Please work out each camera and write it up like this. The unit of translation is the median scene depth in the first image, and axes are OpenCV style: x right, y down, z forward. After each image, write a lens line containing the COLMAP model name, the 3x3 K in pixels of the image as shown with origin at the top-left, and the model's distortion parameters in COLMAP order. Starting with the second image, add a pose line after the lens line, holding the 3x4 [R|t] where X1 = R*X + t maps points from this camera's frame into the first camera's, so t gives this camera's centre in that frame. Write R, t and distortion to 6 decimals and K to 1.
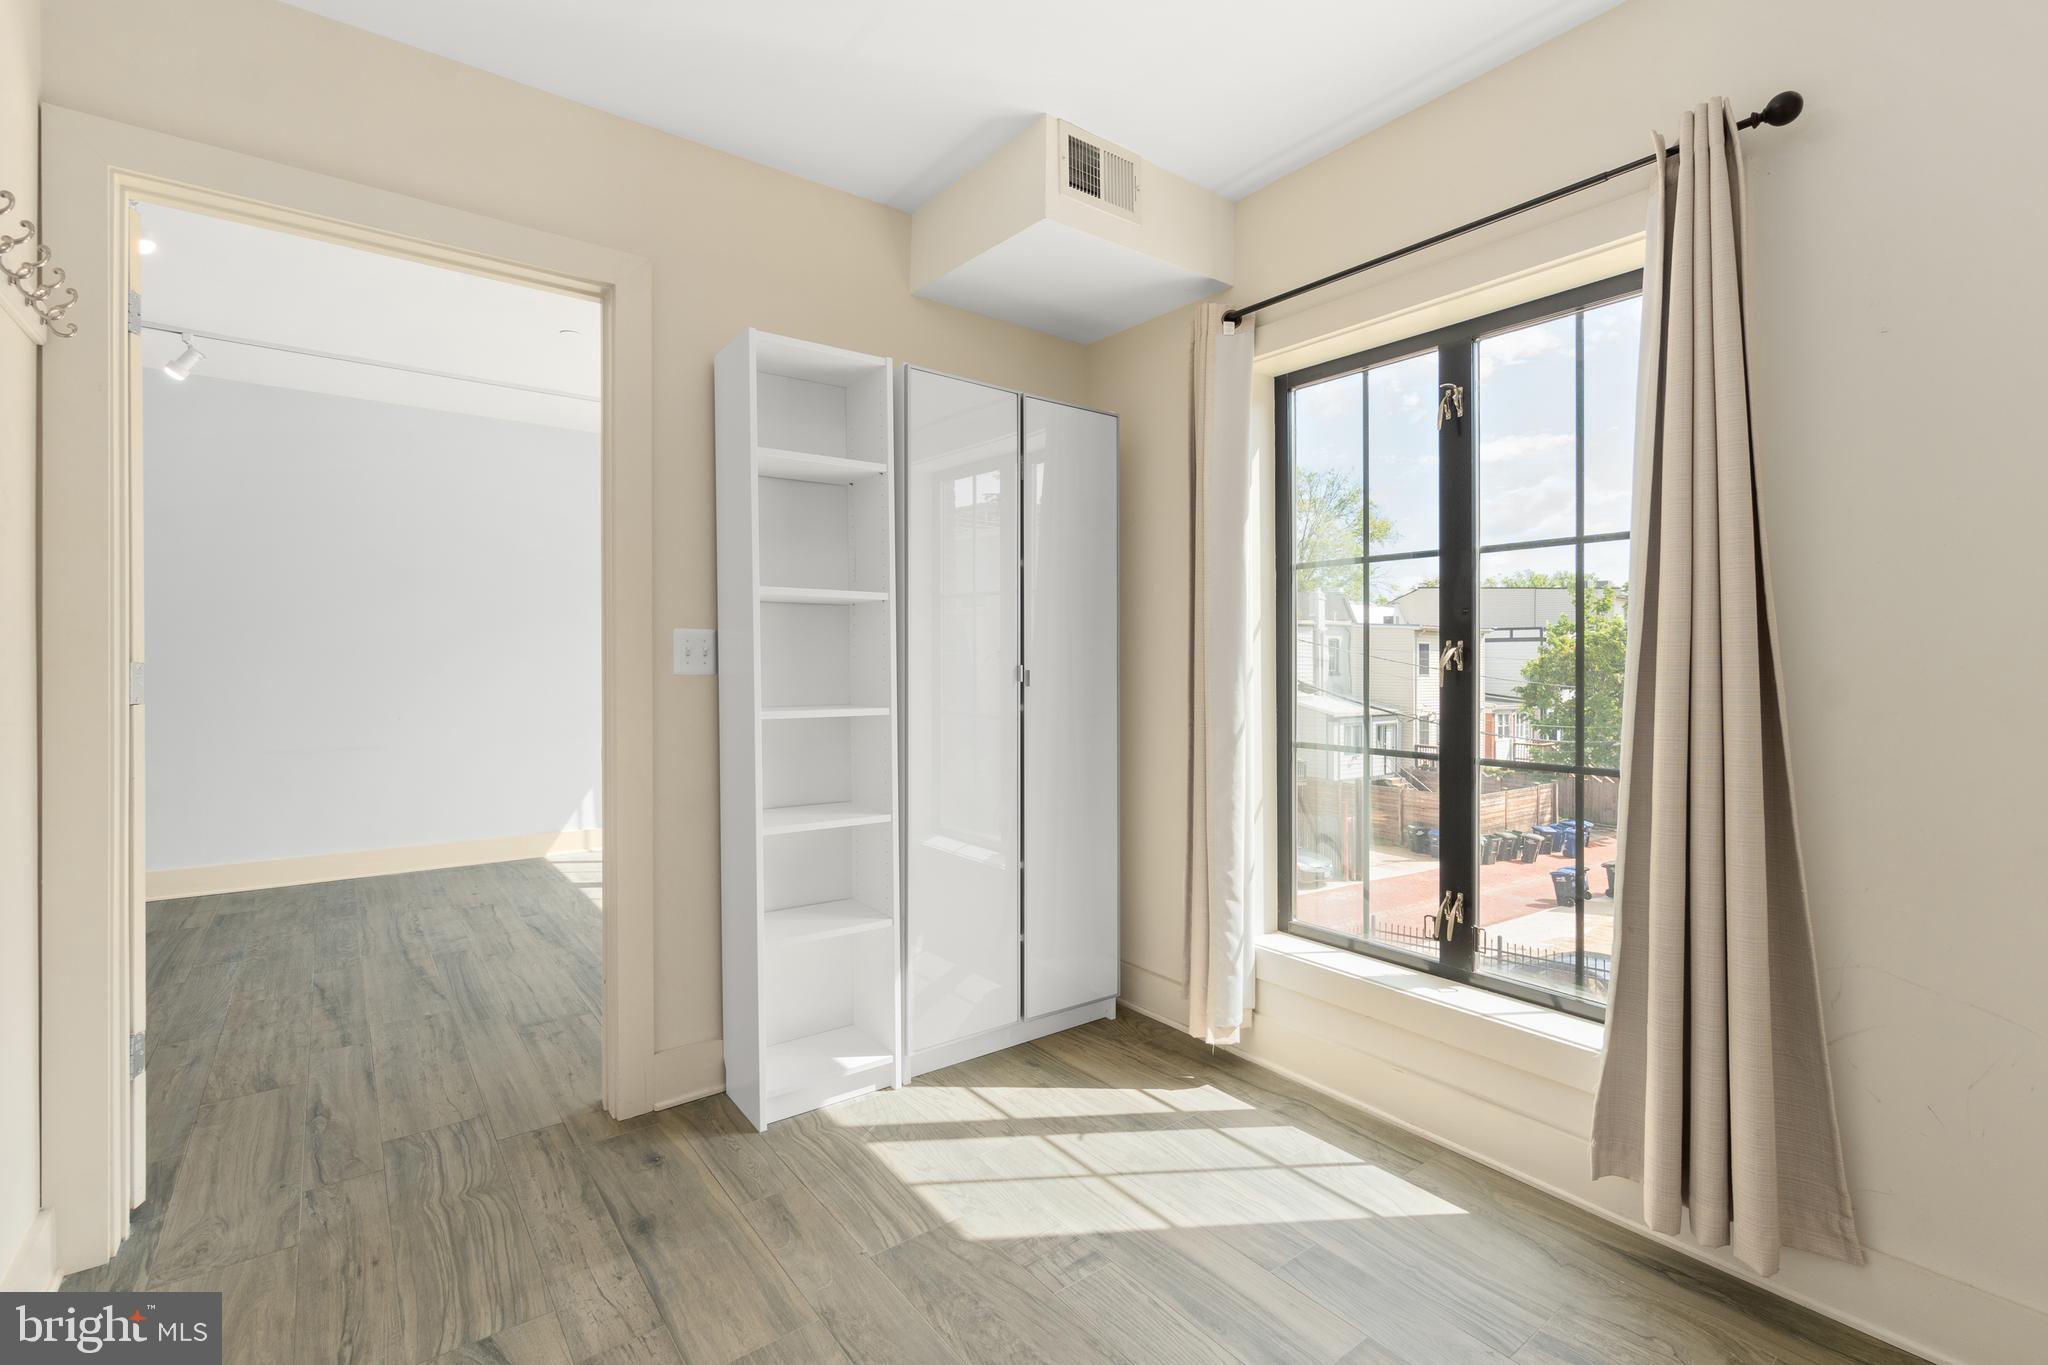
lens RADIAL K [[907.6, 0, 1024.2], [0, 907.6, 668.0], [0, 0, 1]] dist [0.006063, 0.000083]
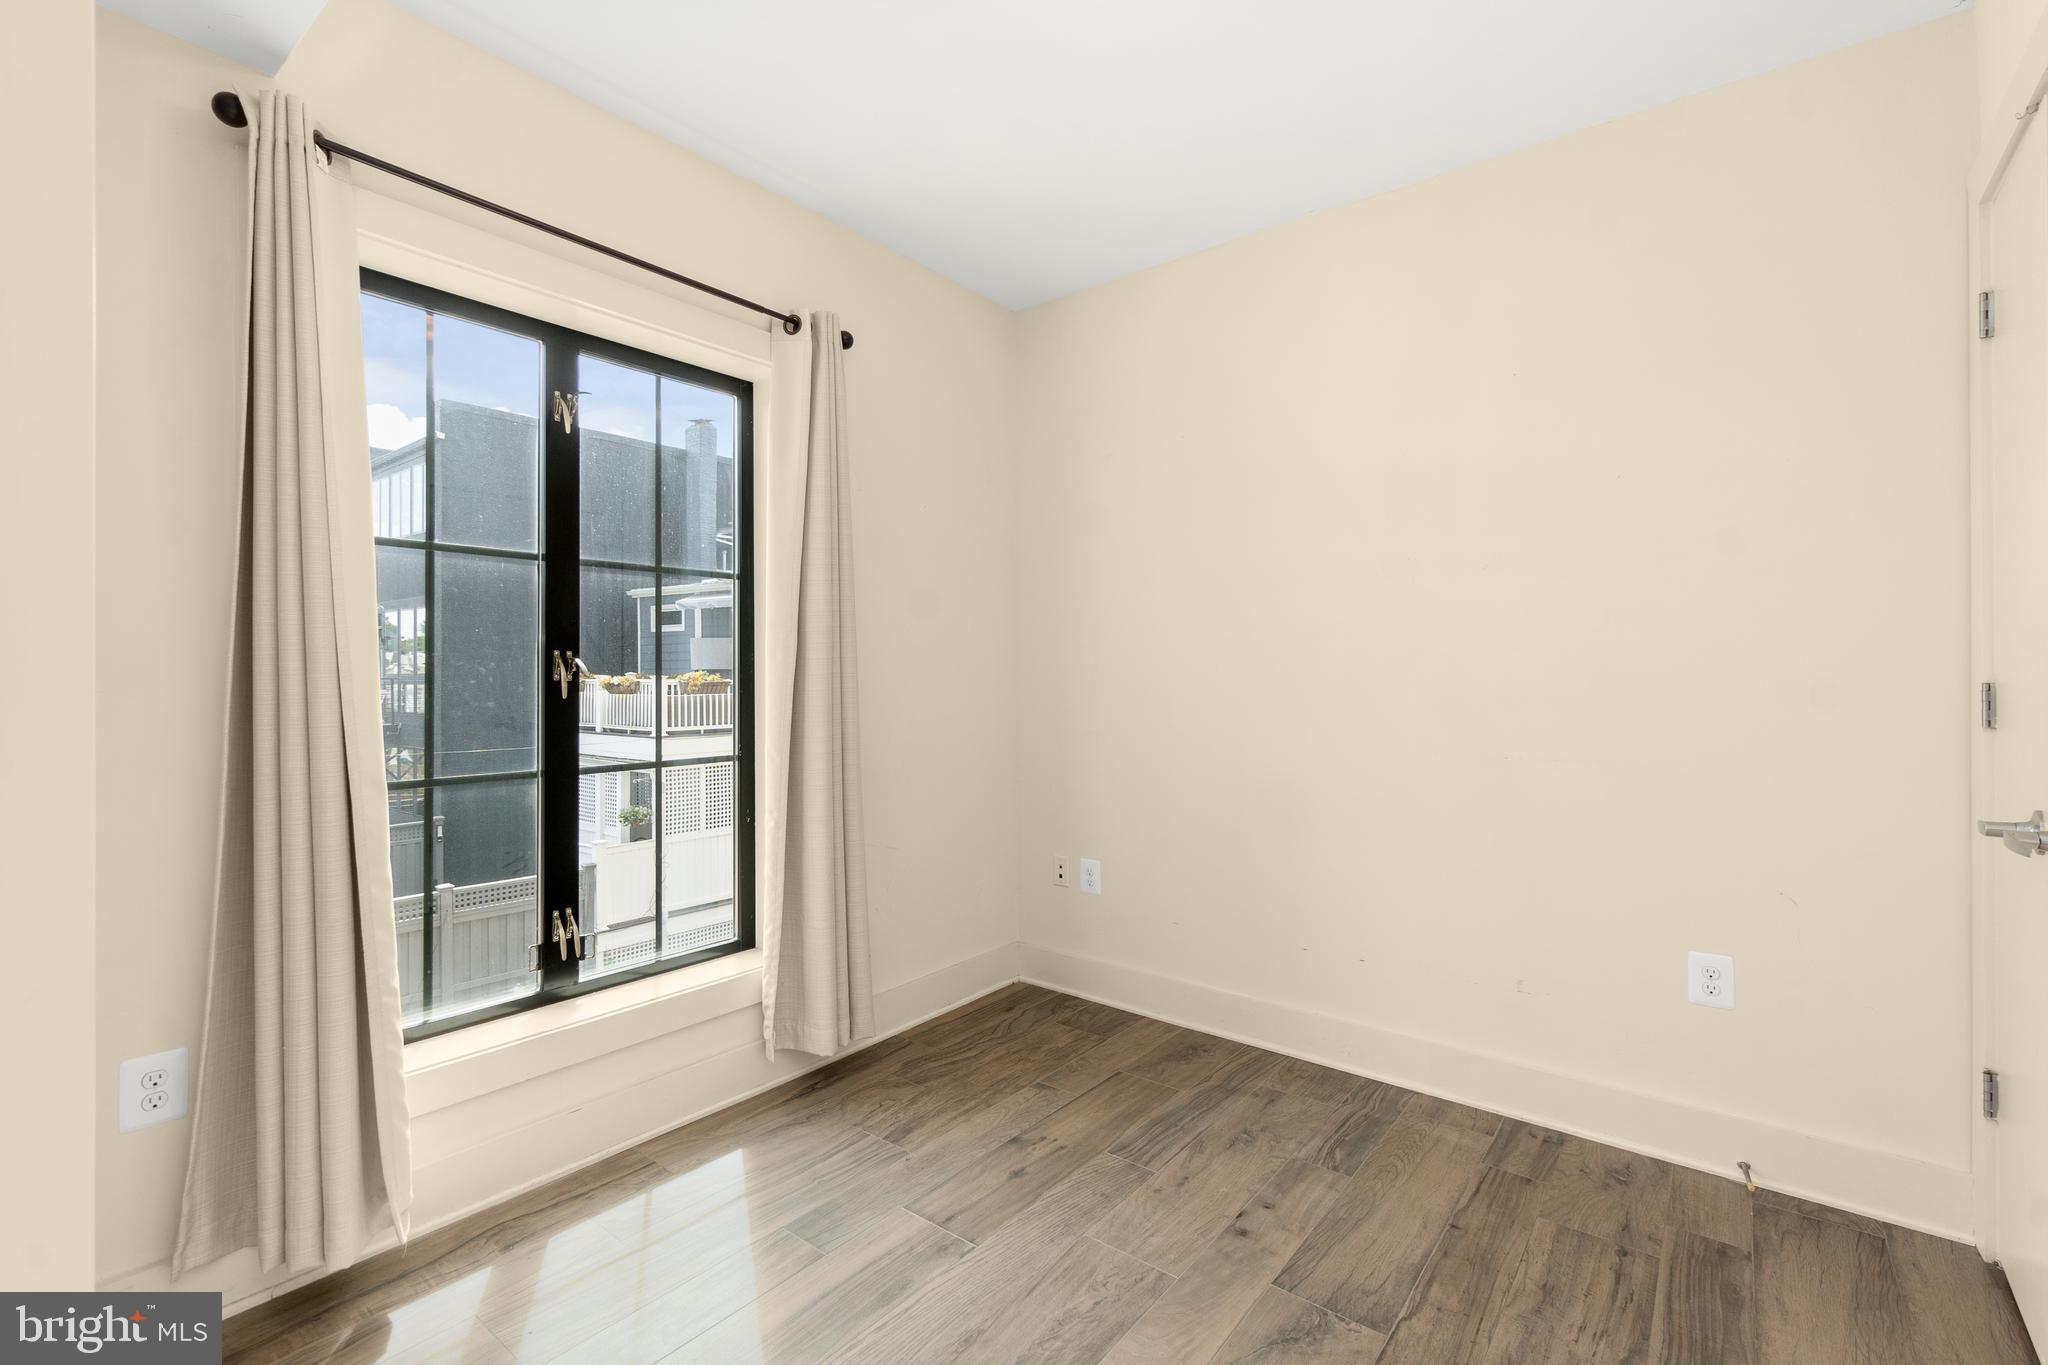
lens RADIAL K [[907.6, 0, 1029.4], [0, 907.6, 681.0], [0, 0, 1]] dist [0.006063, 0.000083]
pose [[-0.244838, -0.013919, 0.969464, -0.655674], [0.002525, 0.999884, 0.014994, -0.013623], [-0.969561, 0.006119, -0.244775, 0.839781]]
